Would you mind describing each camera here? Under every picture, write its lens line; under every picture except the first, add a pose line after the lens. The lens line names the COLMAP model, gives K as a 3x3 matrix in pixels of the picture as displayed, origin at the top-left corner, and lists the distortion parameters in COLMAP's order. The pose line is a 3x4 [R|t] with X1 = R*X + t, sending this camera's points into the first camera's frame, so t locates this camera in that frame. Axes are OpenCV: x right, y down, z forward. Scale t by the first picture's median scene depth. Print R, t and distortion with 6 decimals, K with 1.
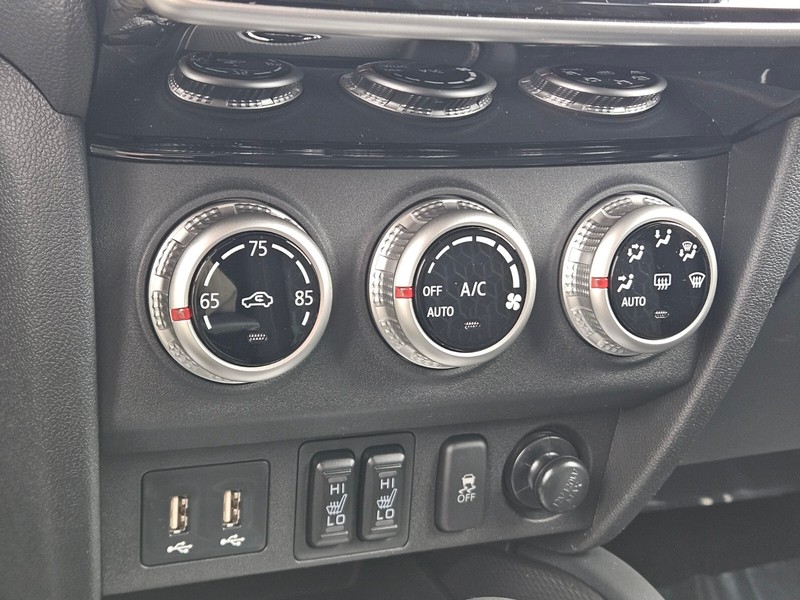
lens RADIAL K [[1317.4, 0, 401.3], [0, 1317.4, 300.8], [0, 0, 1]] dist [0.036279, -0.097096]
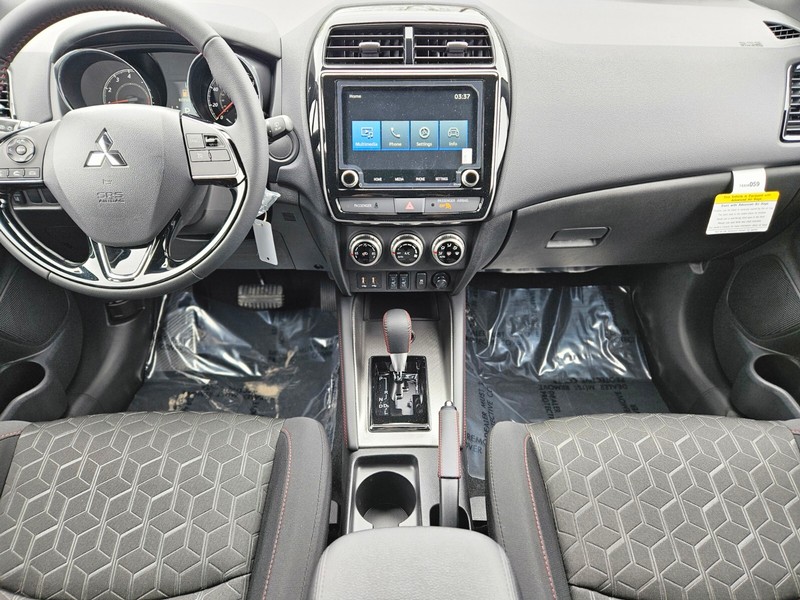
lens RADIAL K [[533.2, 0, 395.5], [0, 533.2, 305.2], [0, 0, 1]] dist [0.081125, -0.076128]
pose [[0.914476, 0.184886, -0.359932, 0.739070], [-0.042838, 0.928747, 0.368231, -0.541718], [0.402367, -0.321319, 0.857237, -0.842881]]
